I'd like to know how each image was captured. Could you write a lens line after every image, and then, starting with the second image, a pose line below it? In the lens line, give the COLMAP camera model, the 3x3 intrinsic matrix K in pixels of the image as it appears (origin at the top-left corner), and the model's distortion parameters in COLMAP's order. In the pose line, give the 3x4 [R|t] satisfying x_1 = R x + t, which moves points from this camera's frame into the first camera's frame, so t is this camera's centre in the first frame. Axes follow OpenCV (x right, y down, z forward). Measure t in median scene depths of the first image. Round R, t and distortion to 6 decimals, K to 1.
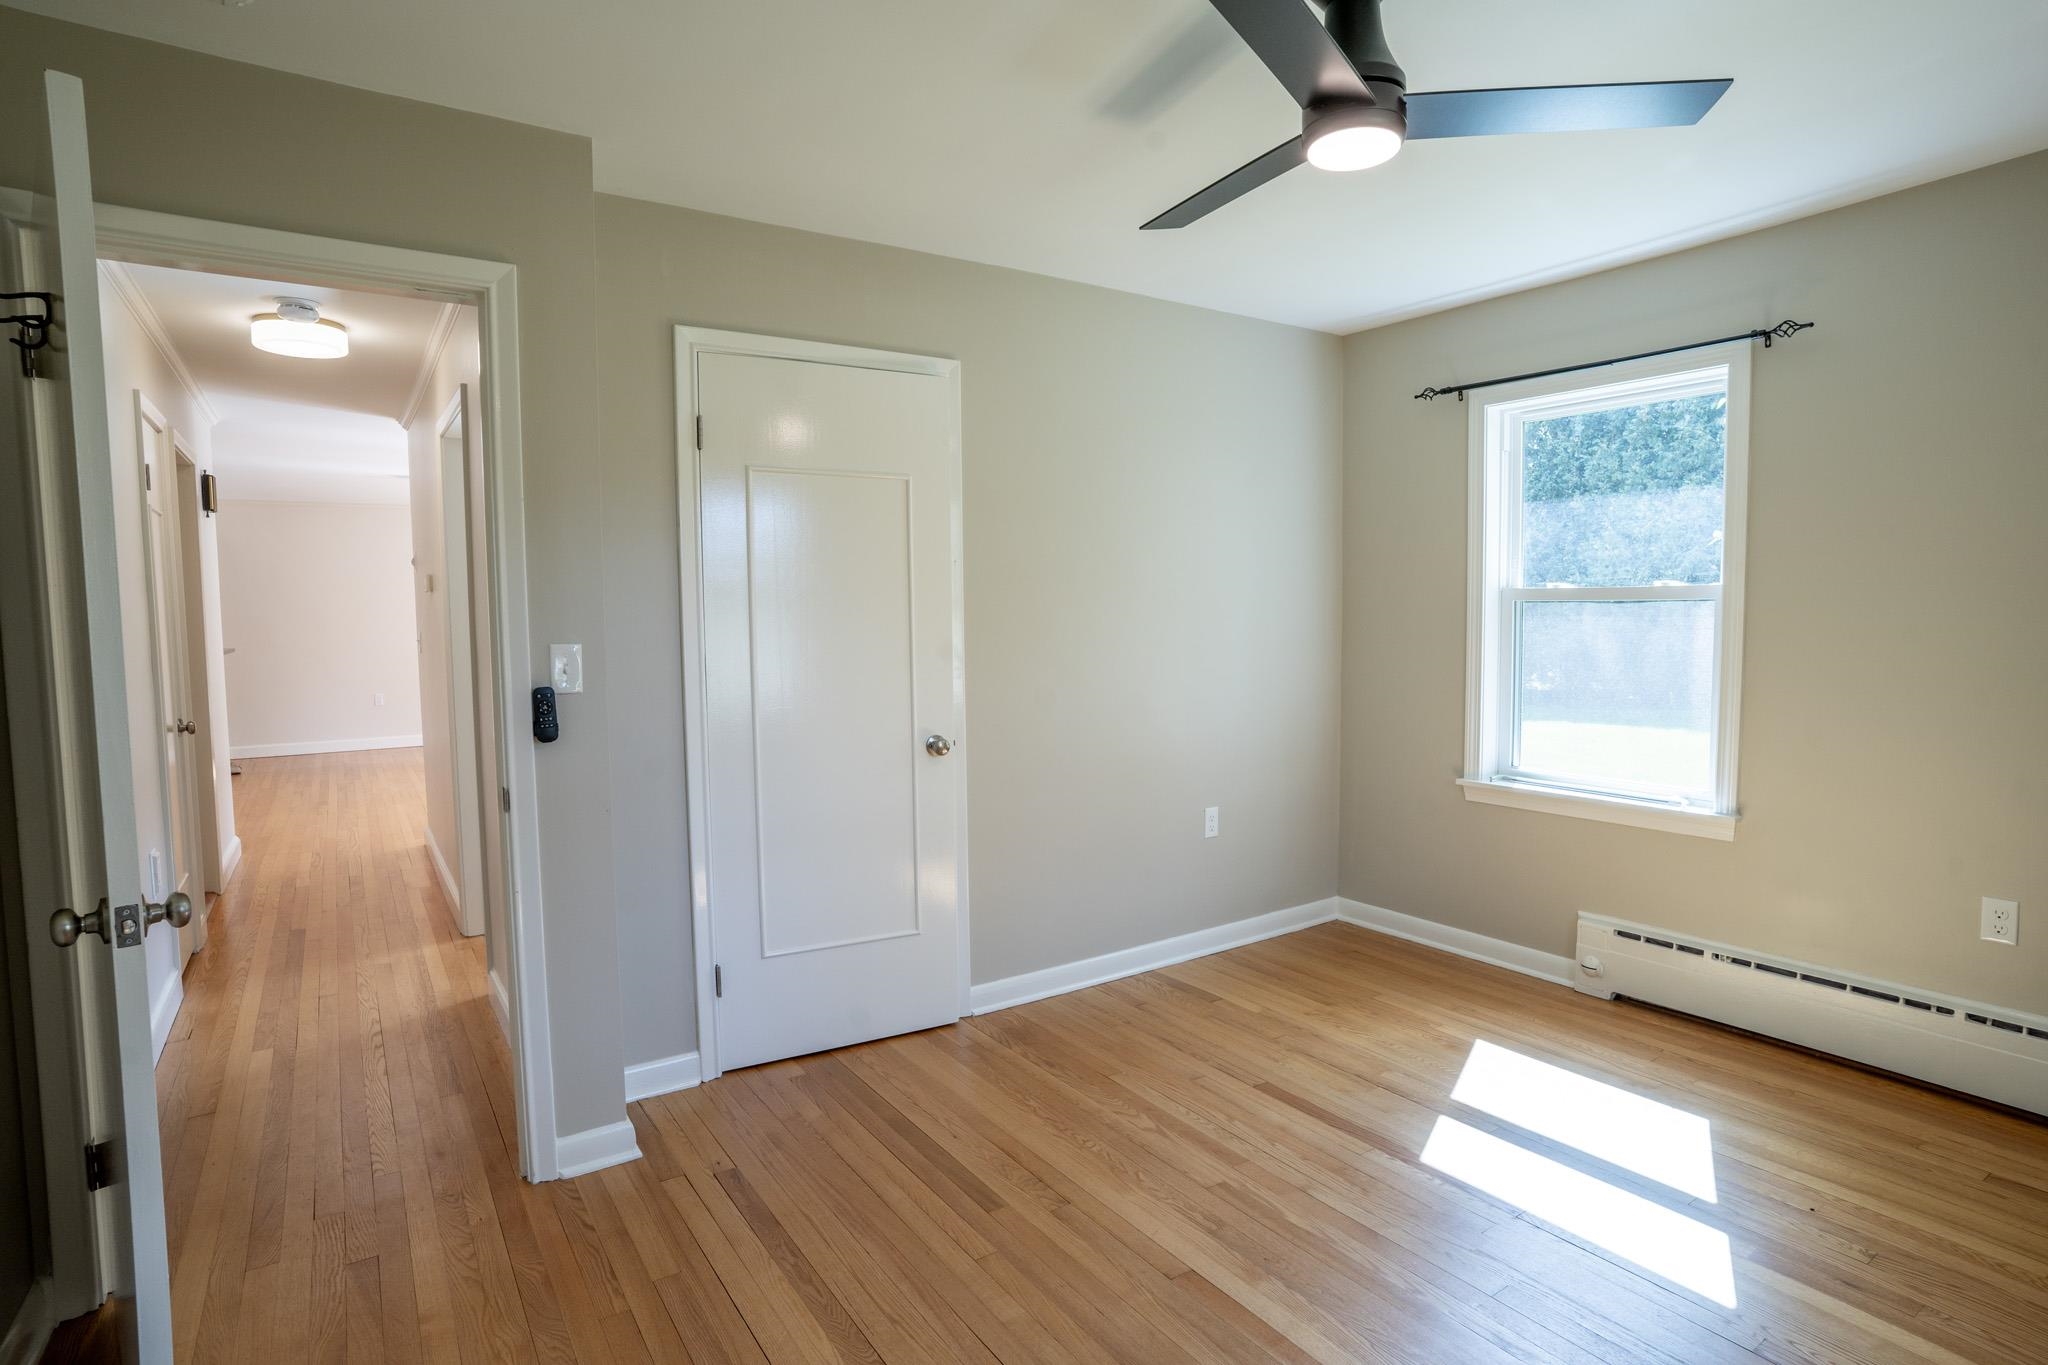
lens RADIAL K [[1060.6, 0, 1022.6], [0, 1060.6, 685.0], [0, 0, 1]] dist [-0.078437, 0.044939]
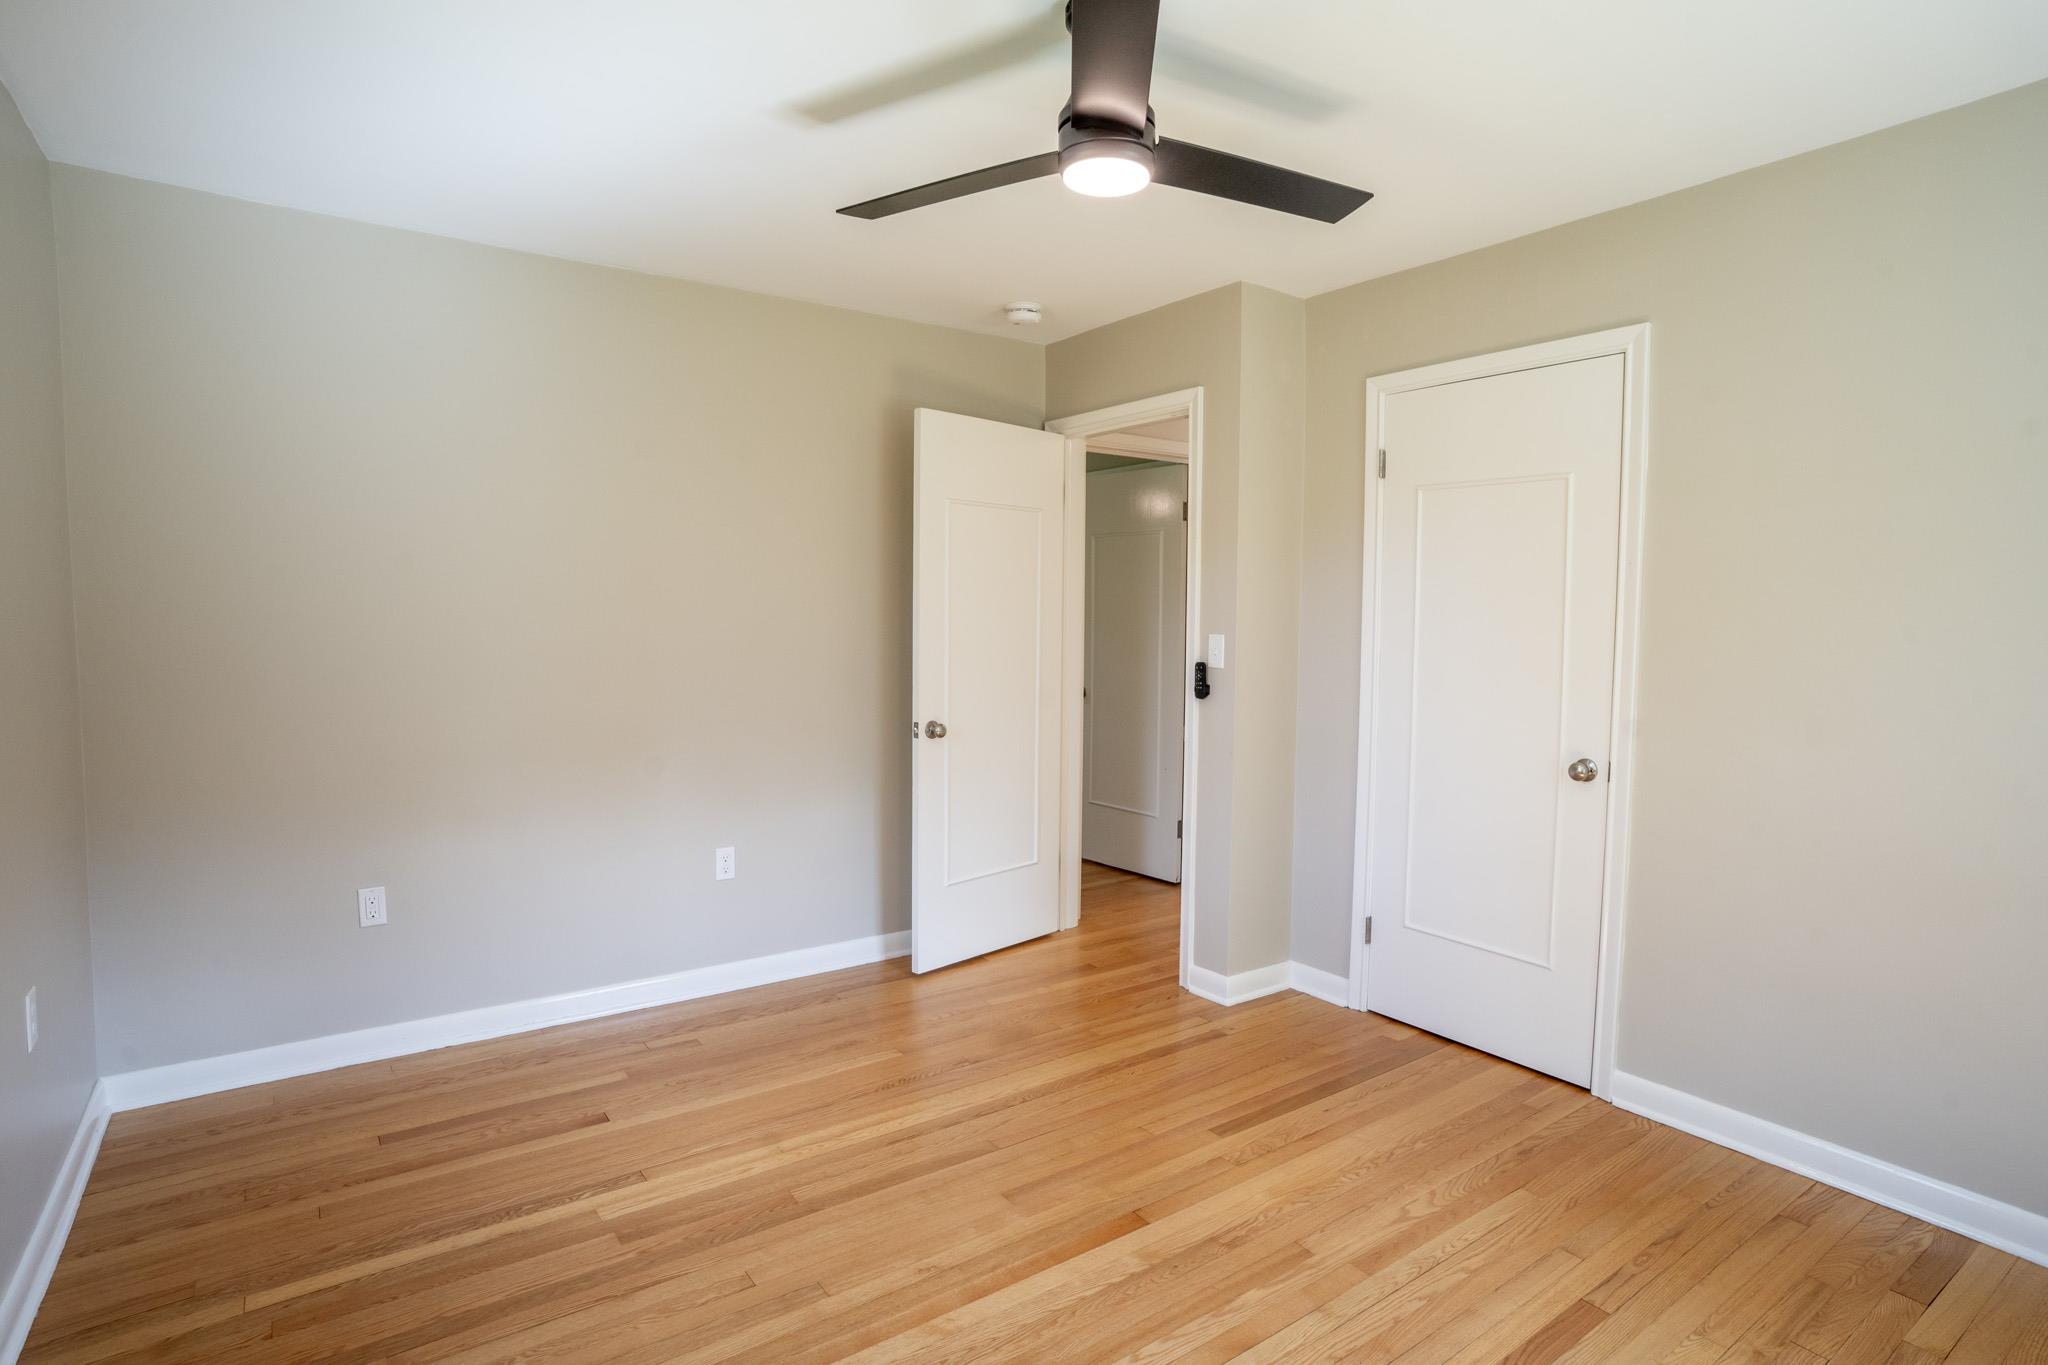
lens RADIAL K [[1060.6, 0, 1022.6], [0, 1060.6, 685.0], [0, 0, 1]] dist [-0.078437, 0.044939]
pose [[0.027403, 0.081368, -0.996307, 0.922822], [-0.076156, 0.993955, 0.079081, -0.058338], [0.996719, 0.073707, 0.033434, 0.604834]]
